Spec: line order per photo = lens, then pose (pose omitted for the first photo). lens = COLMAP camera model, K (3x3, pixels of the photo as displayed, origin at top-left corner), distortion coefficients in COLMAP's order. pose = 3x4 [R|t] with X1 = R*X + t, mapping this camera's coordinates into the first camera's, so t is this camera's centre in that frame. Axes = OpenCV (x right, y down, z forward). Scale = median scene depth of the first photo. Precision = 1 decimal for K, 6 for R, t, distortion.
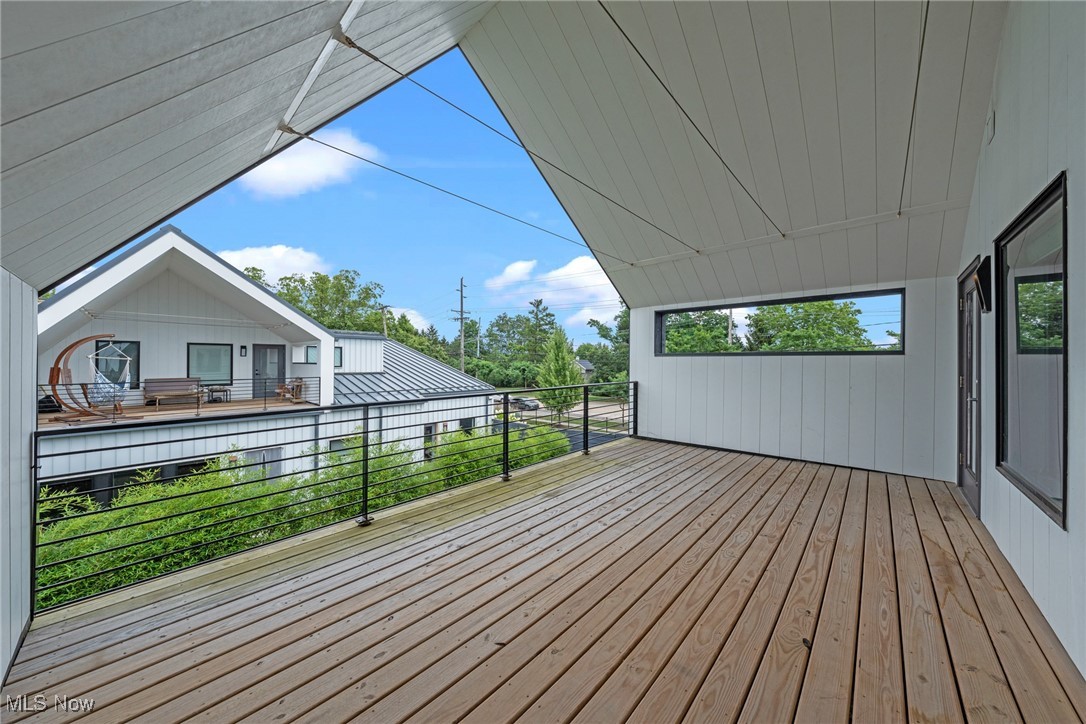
lens RADIAL K [[368.8, 0, 541.8], [0, 368.8, 361.2], [0, 0, 1]] dist [-0.001043, 0.000310]
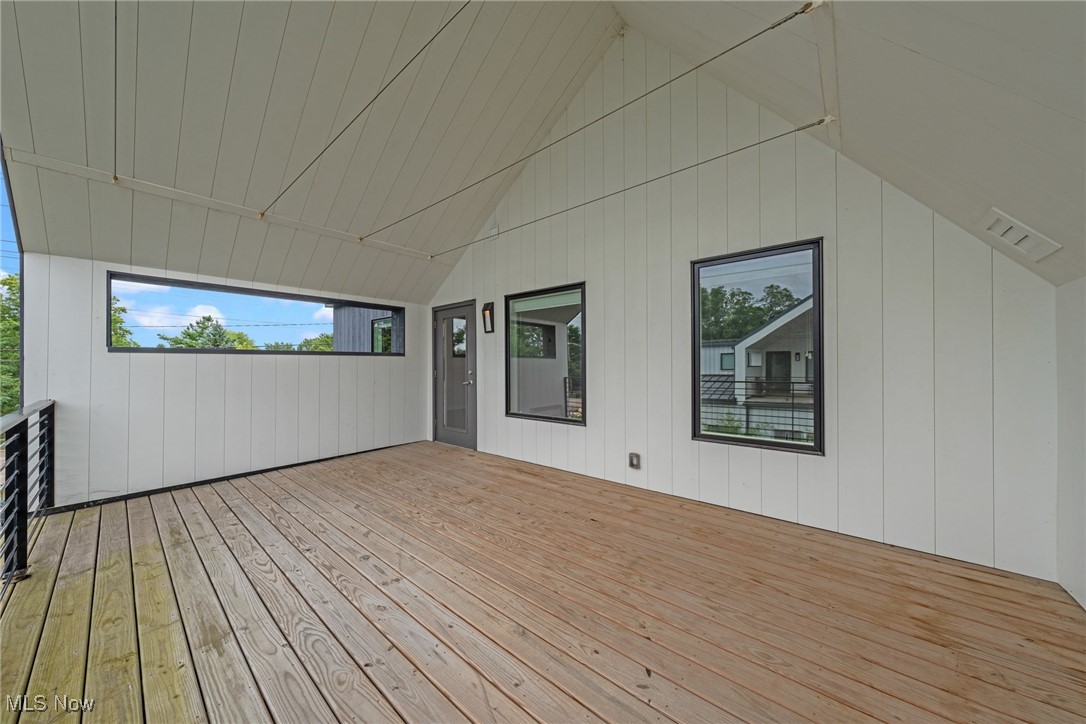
lens RADIAL K [[368.8, 0, 541.8], [0, 368.8, 361.2], [0, 0, 1]] dist [-0.001043, 0.000310]
pose [[-0.023459, 0.005555, 0.999709, -0.373673], [0.009750, 0.999938, -0.005328, 0.013205], [-0.999677, 0.009622, -0.023512, 0.482138]]
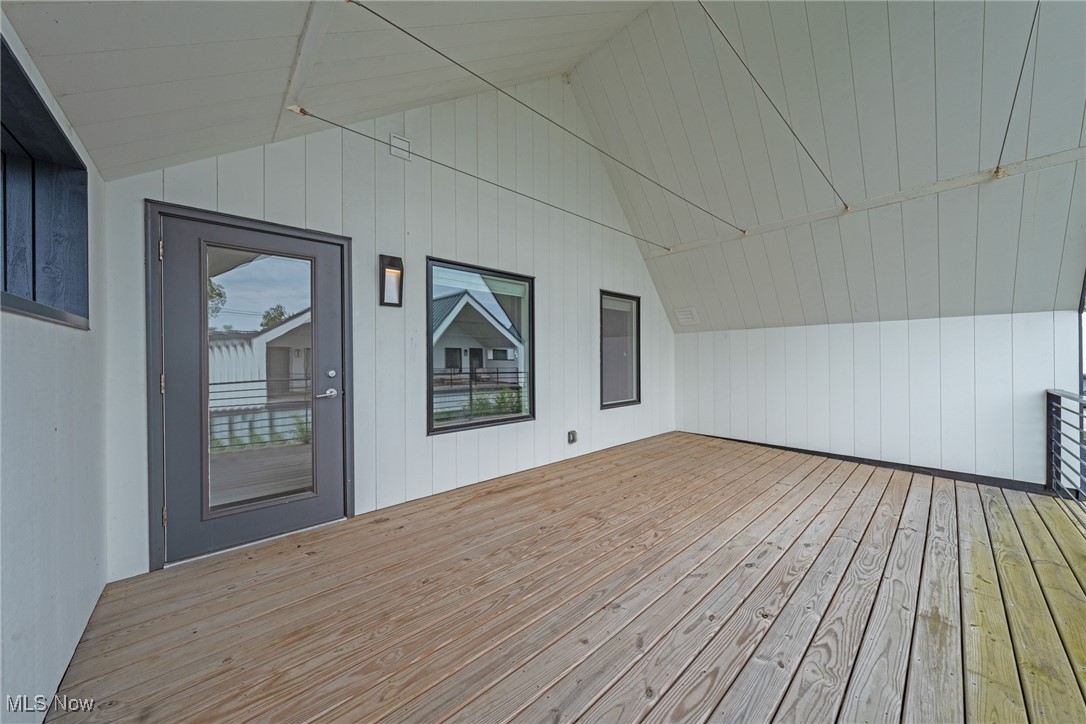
lens RADIAL K [[368.8, 0, 541.8], [0, 368.8, 361.2], [0, 0, 1]] dist [-0.001043, 0.000310]
pose [[-0.994697, -0.001466, 0.102838, 0.400626], [-0.000329, 0.999939, 0.011076, 0.012657], [-0.102848, 0.010983, -0.994636, 1.250950]]
